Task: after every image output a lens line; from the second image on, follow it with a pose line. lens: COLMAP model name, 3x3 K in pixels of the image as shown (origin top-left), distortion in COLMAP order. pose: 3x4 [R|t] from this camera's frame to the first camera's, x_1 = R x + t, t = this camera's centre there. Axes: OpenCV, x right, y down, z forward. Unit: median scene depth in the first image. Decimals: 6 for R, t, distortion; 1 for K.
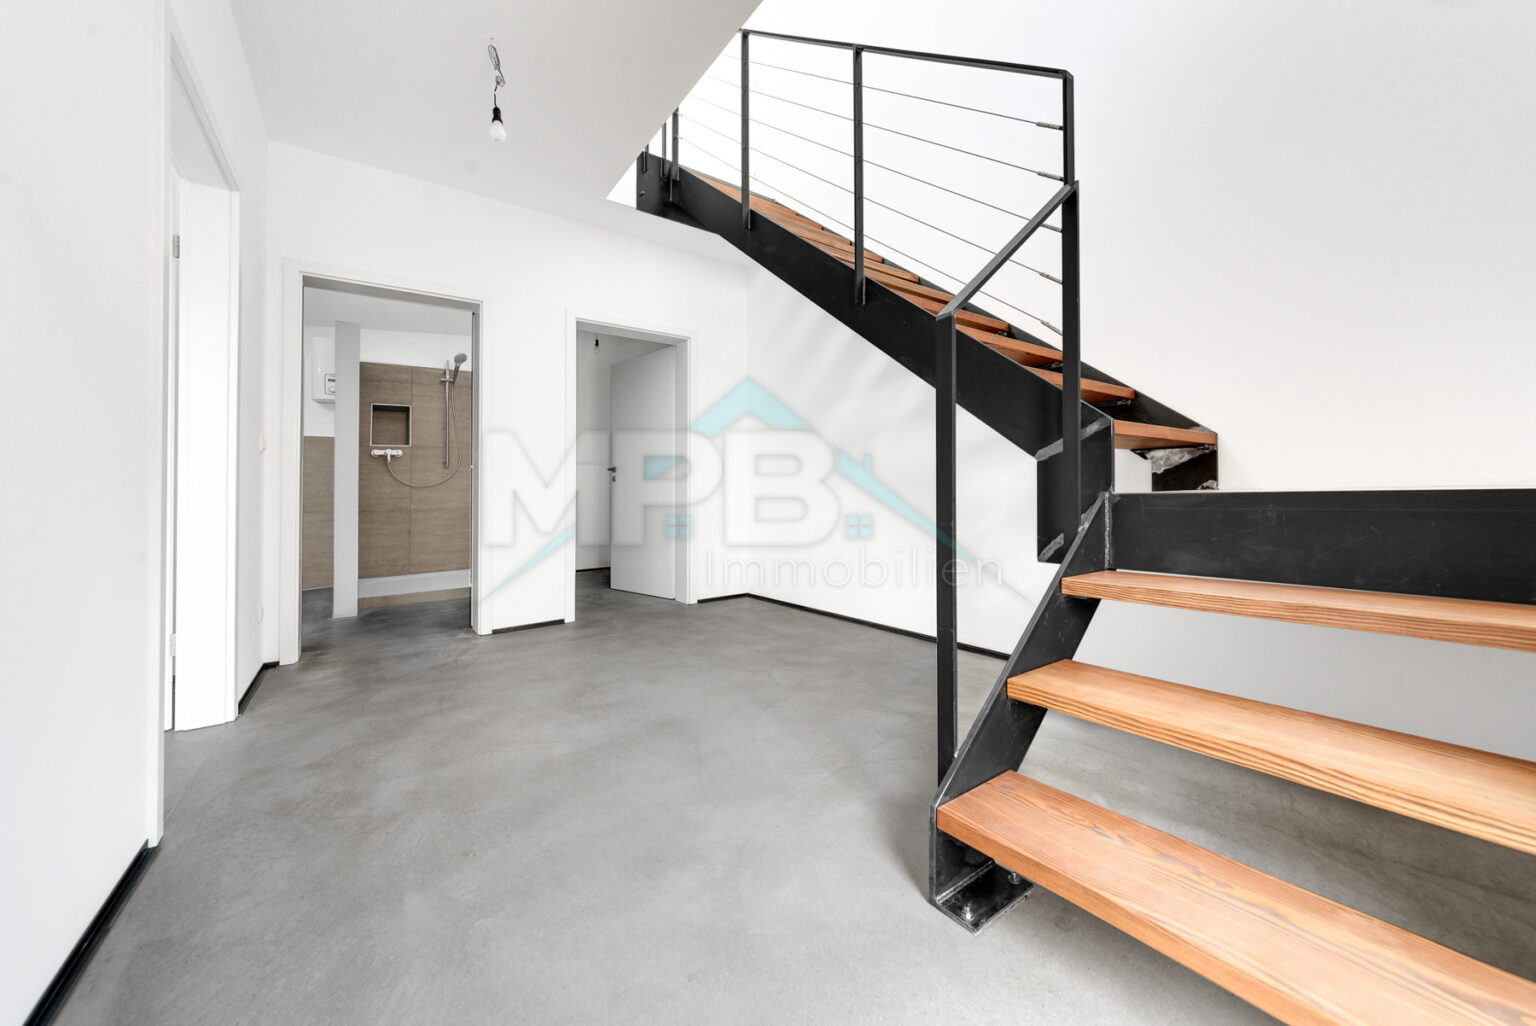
lens RADIAL K [[559.9, 0, 742.2], [0, 559.9, 489.7], [0, 0, 1]] dist [-0.001232, 0.000118]
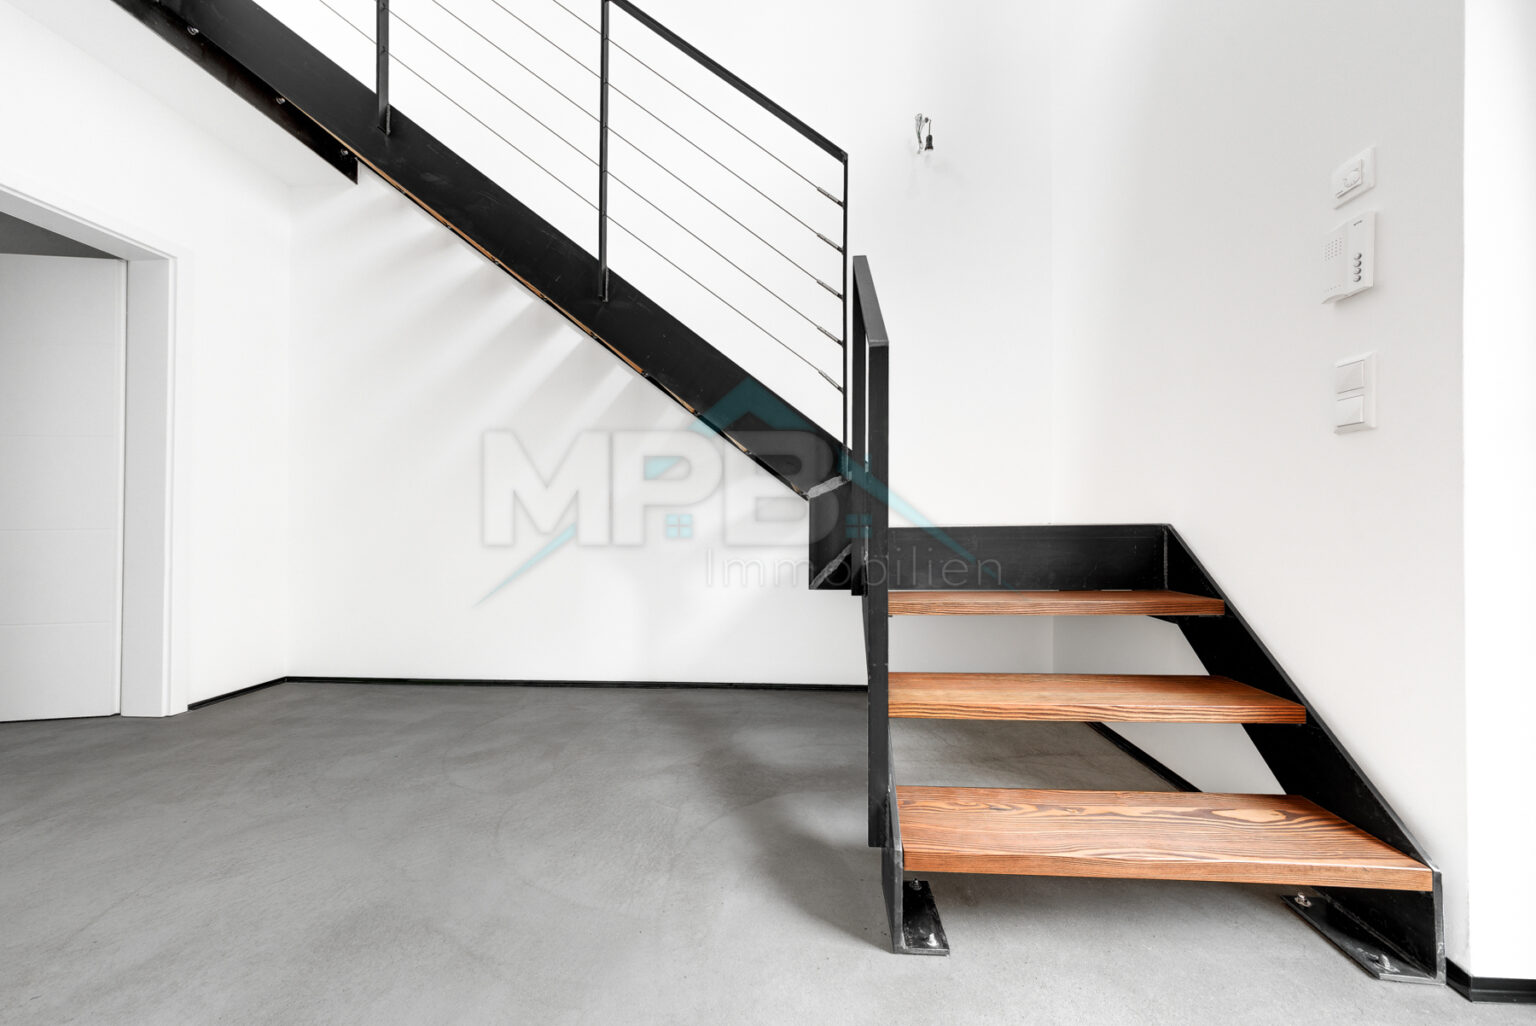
lens RADIAL K [[555.1, 0, 776.0], [0, 555.1, 520.7], [0, 0, 1]] dist [-0.000666, 0.000035]
pose [[0.627908, 0.013326, 0.778173, -0.469117], [-0.010220, 0.999908, -0.008876, 0.005699], [-0.778220, -0.002380, 0.627987, 0.485234]]
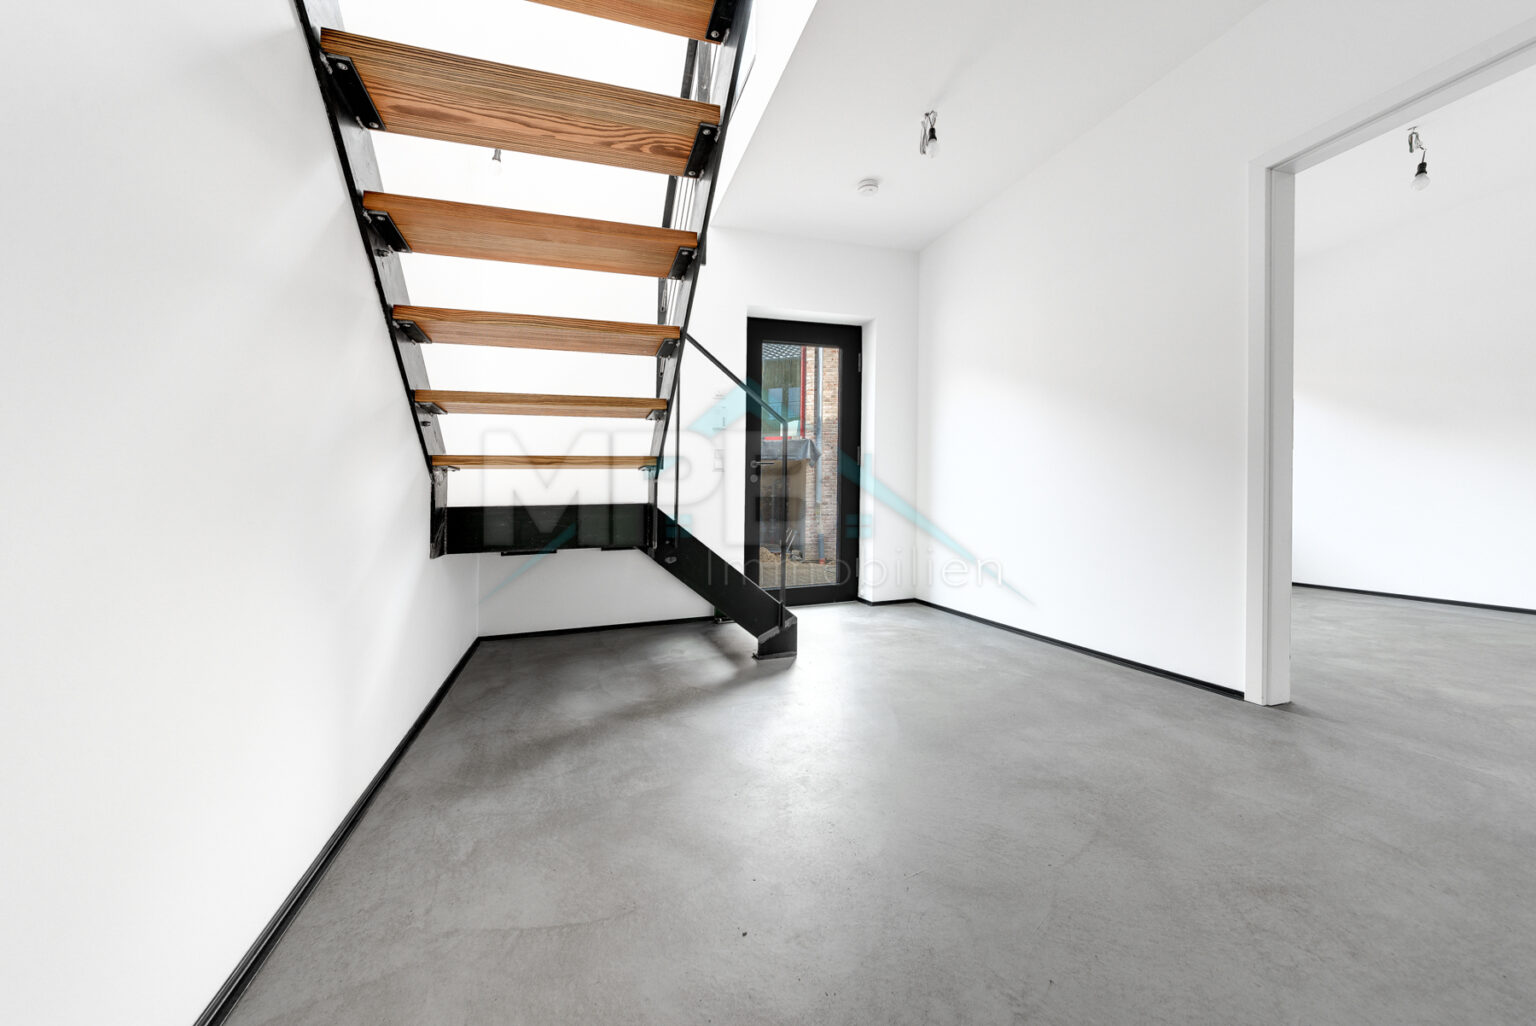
lens RADIAL K [[550.0, 0, 763.7], [0, 550.0, 481.5], [0, 0, 1]] dist [0.027376, 0.000009]
pose [[-0.962042, 0.046687, 0.268878, -0.206391], [0.036429, 0.998410, -0.043017, 0.041482], [-0.270459, -0.031589, -0.962213, 3.039575]]
